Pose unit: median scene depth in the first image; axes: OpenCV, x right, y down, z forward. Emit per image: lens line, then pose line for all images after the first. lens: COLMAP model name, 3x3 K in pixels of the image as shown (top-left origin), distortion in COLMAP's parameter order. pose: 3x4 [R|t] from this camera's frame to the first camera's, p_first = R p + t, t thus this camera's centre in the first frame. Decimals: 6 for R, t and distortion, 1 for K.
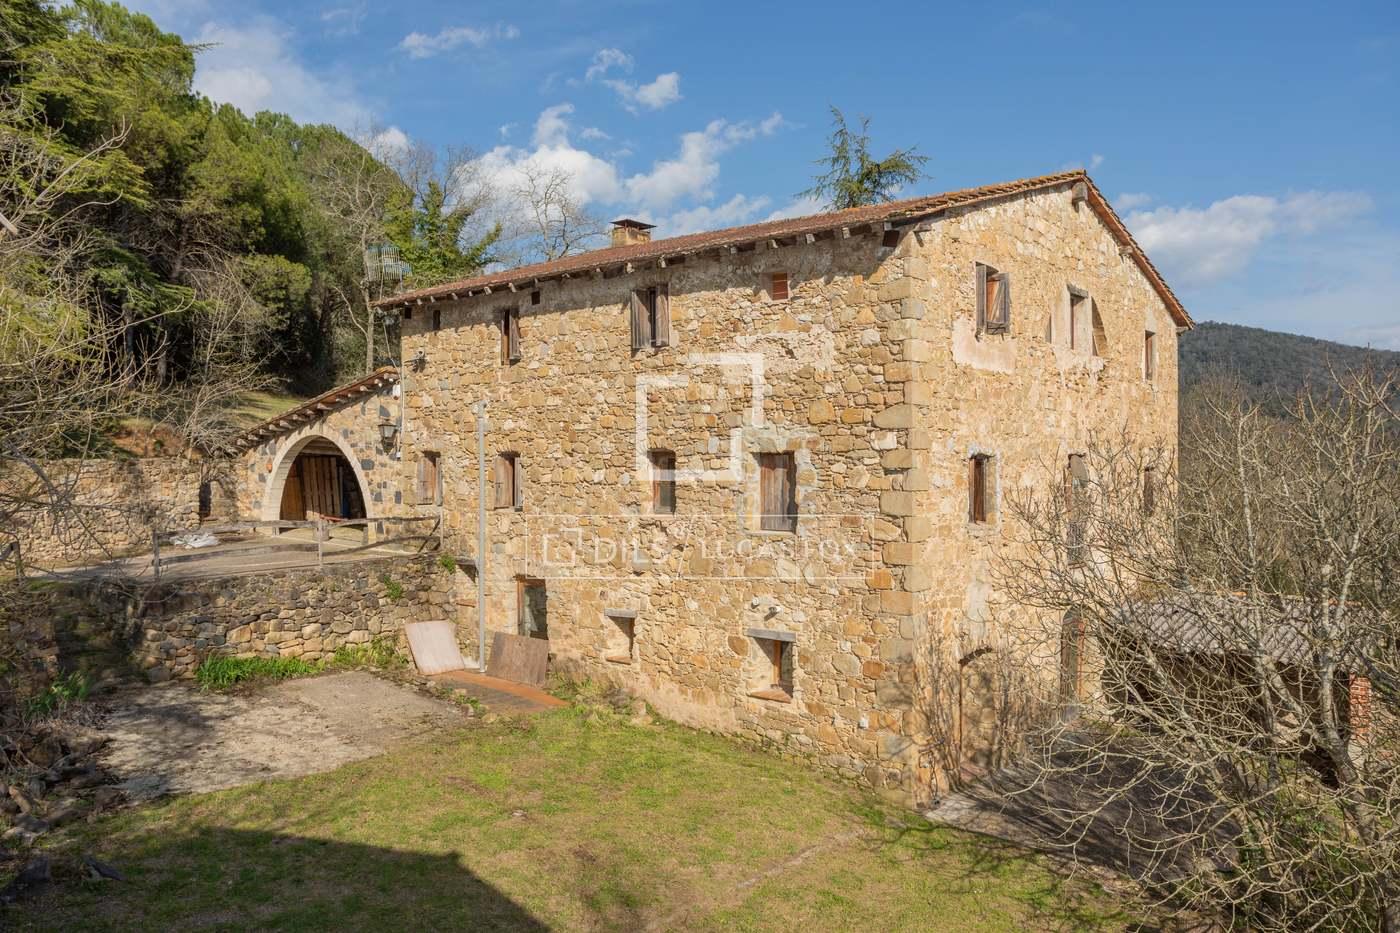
lens RADIAL K [[1039.3, 0, 719.0], [0, 1039.3, 470.8], [0, 0, 1]] dist [-0.006886, -0.005157]
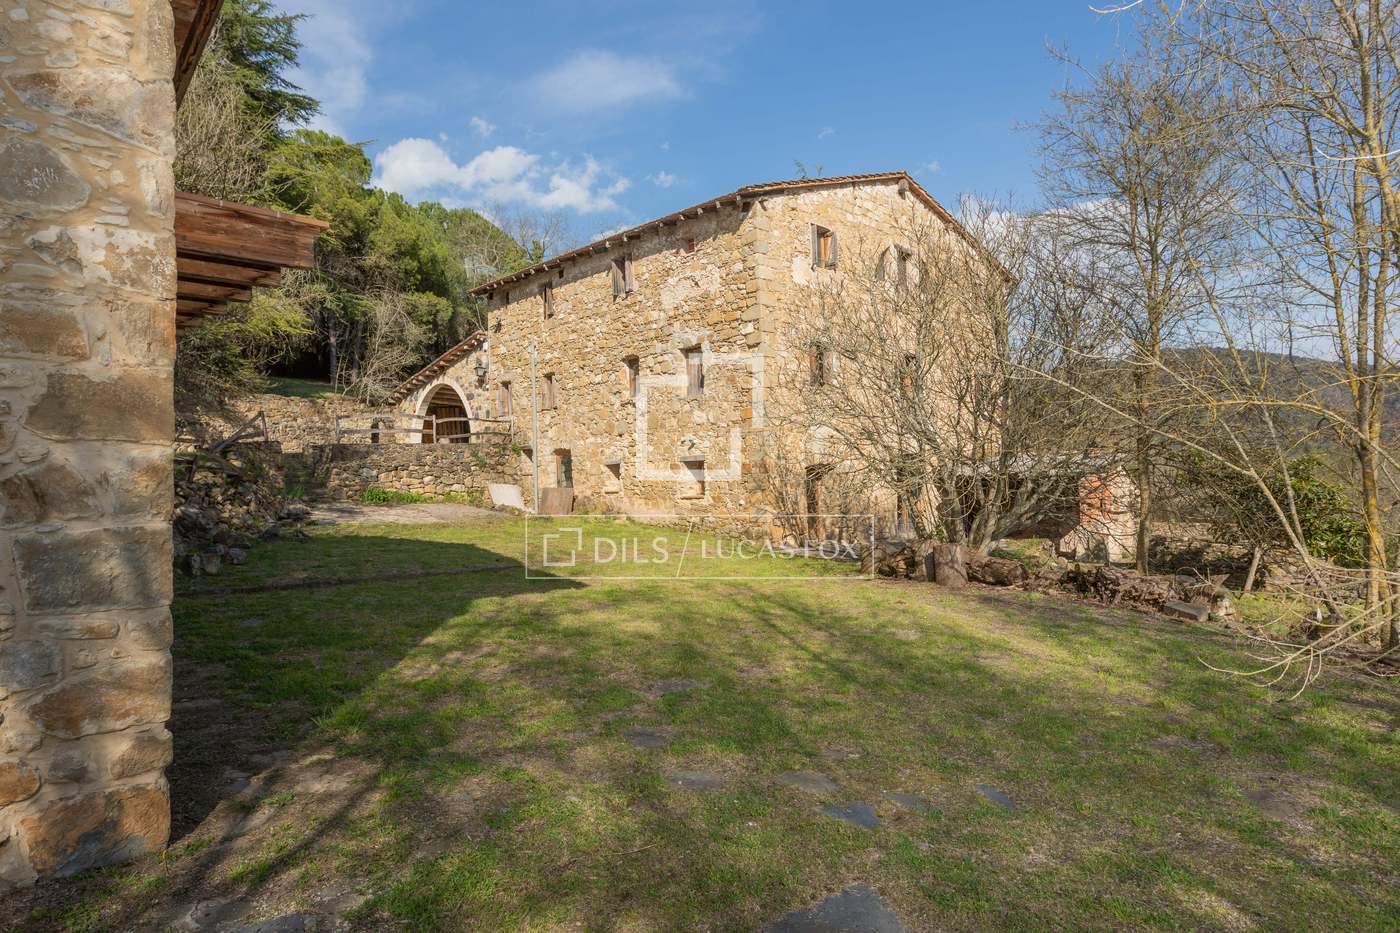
lens RADIAL K [[839.0, 0, 700.0], [0, 839.0, 466.5], [0, 0, 1]] dist [-0.045123, -0.000428]
pose [[0.992962, -0.030695, -0.114386, 0.184094], [0.028079, 0.999308, -0.024413, 0.176425], [0.115056, 0.021029, 0.993136, -0.261743]]
